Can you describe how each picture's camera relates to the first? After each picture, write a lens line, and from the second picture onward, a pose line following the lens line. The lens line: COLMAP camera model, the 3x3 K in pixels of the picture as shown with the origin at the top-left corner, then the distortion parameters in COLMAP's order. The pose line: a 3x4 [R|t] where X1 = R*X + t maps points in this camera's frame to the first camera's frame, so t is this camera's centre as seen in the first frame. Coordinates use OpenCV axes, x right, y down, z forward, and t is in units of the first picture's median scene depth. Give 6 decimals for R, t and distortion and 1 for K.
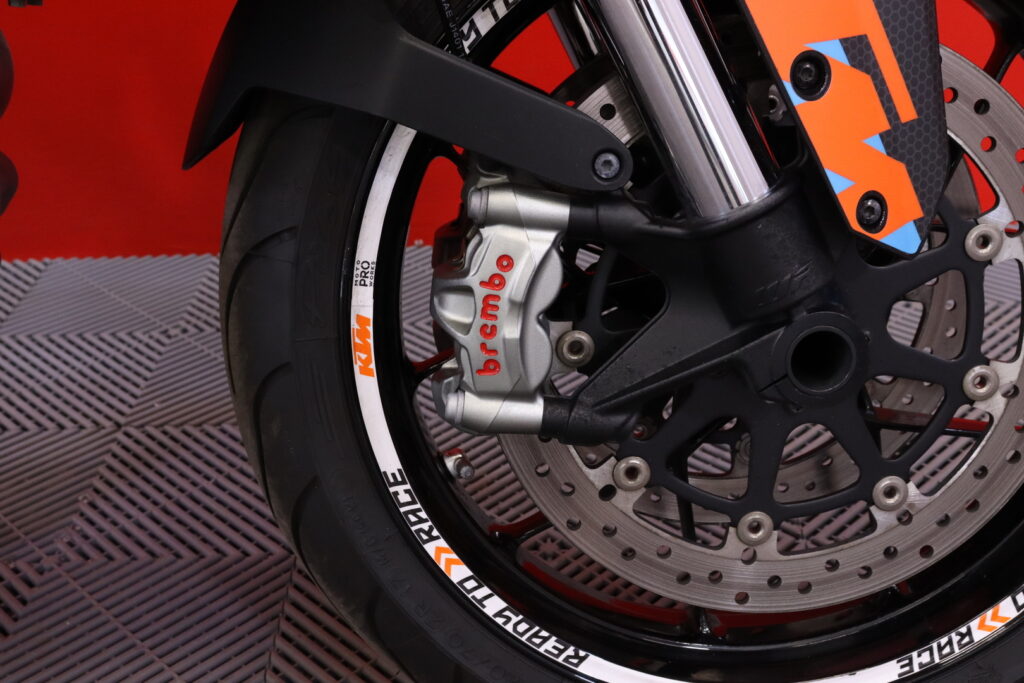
lens RADIAL K [[1230.6, 0, 512.0], [0, 1230.6, 341.5], [0, 0, 1]] dist [0.015083, 0.057950]
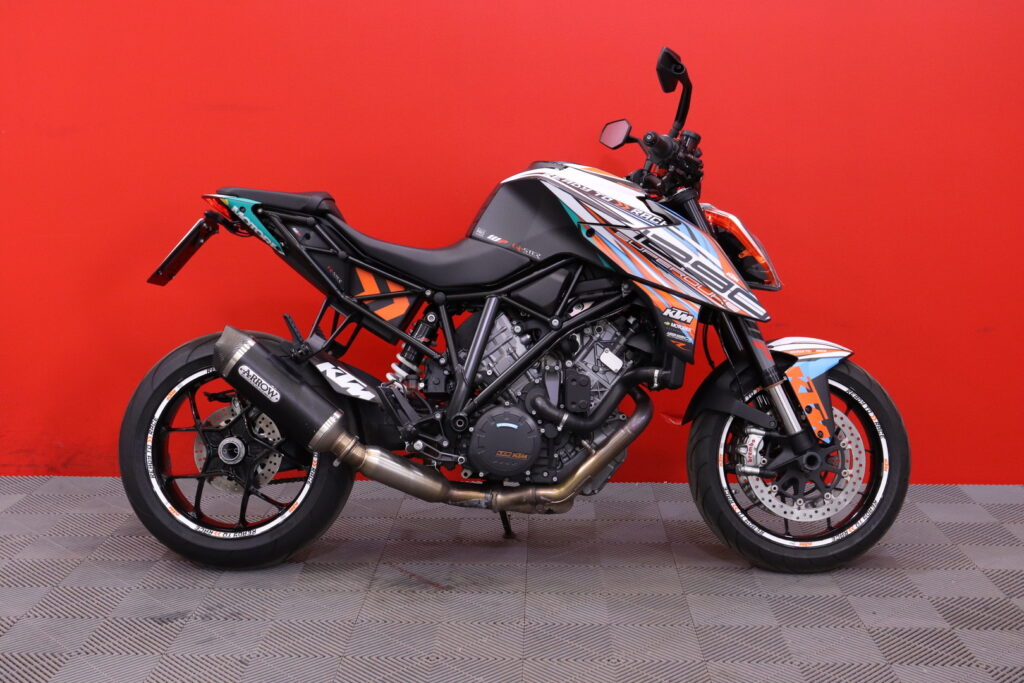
lens RADIAL K [[1231.8, 0, 512.0], [0, 1231.8, 341.5], [0, 0, 1]] dist [-0.021928, -0.004057]
pose [[0.998894, 0.043549, -0.017700, -0.947101], [-0.046850, 0.953109, -0.298978, 1.134344], [0.003850, 0.299477, 0.954096, -4.116066]]
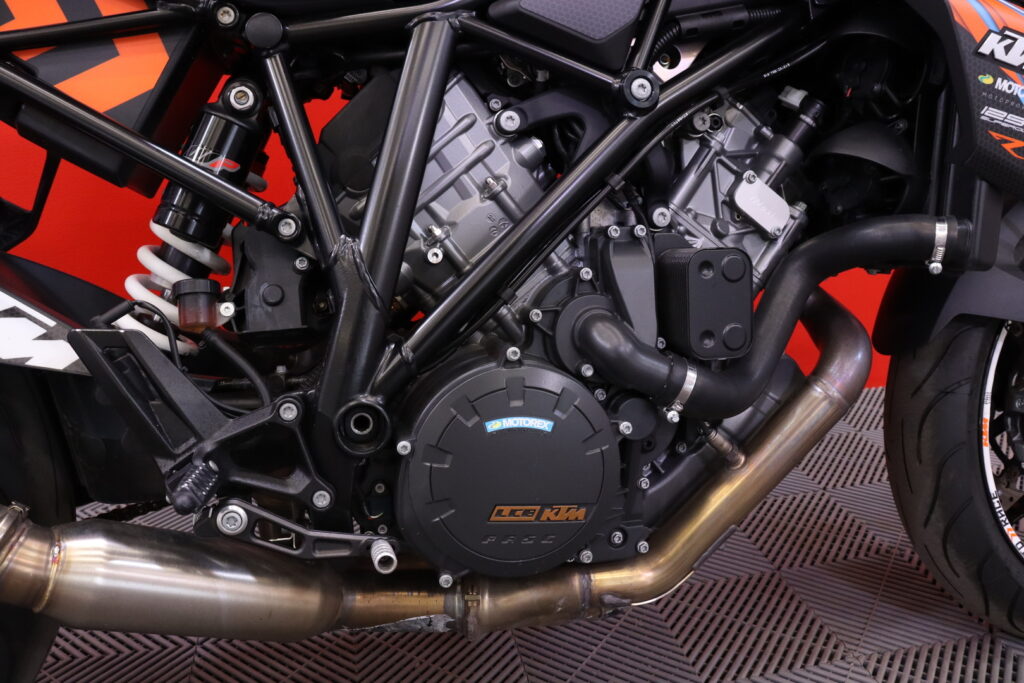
lens RADIAL K [[828.8, 0, 512.0], [0, 828.8, 341.5], [0, 0, 1]] dist [-0.181715, 0.164045]
pose [[0.980008, -0.034826, 0.195884, -1.253459], [0.066622, 0.985163, -0.158160, 0.011217], [-0.187470, 0.168049, 0.967789, -0.211879]]
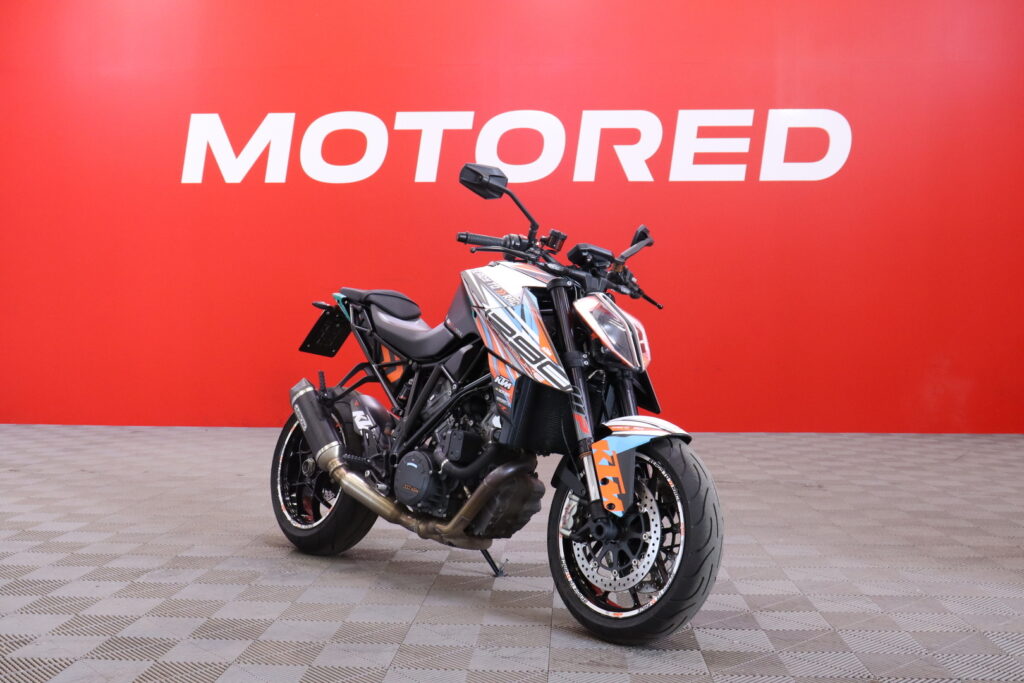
lens RADIAL K [[1078.1, 0, 510.1], [0, 1078.1, 359.0], [0, 0, 1]] dist [-0.001755, 0.004074]
pose [[0.665448, 0.066071, -0.743514, 3.416329], [-0.363600, 0.898605, -0.245571, 0.642494], [0.651901, 0.433756, 0.621998, -2.559213]]
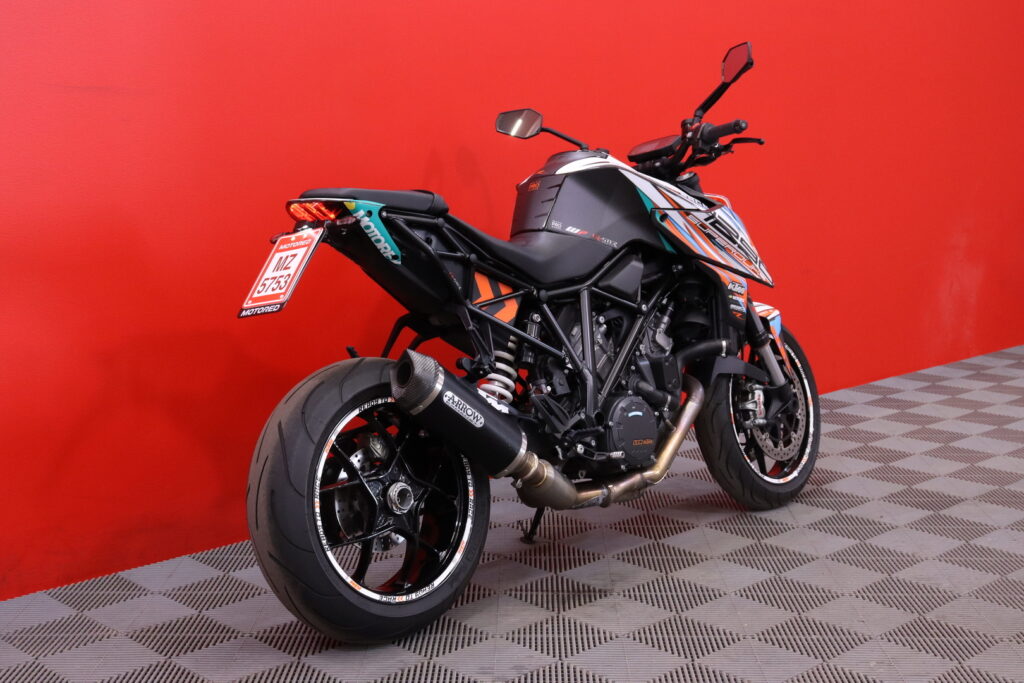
lens RADIAL K [[1360.1, 0, 512.0], [0, 1360.1, 341.5], [0, 0, 1]] dist [0.013595, 0.022736]
pose [[0.718949, -0.075924, 0.690903, -5.249819], [0.294275, 0.933781, -0.203607, 0.660337], [-0.629694, 0.349699, 0.693683, -2.843740]]
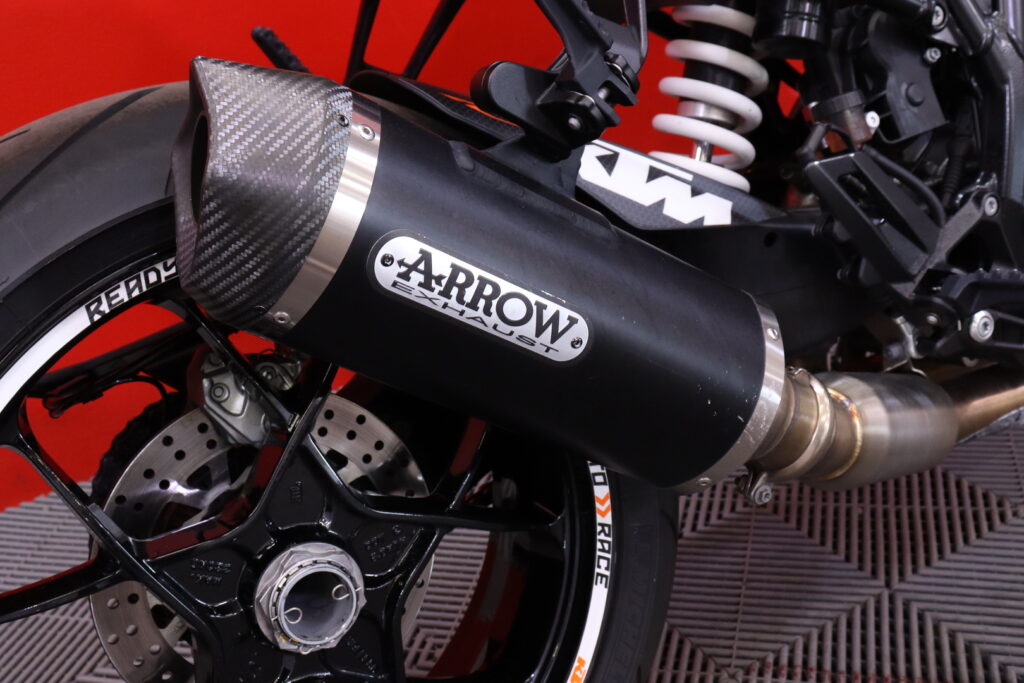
lens RADIAL K [[1144.0, 0, 512.0], [0, 1144.0, 341.5], [0, 0, 1]] dist [-0.001235, -0.001375]
pose [[0.864319, -0.287512, 0.412661, -2.432548], [0.312126, 0.950006, 0.008145, -0.118533], [-0.394372, 0.121763, 0.910848, -0.160783]]
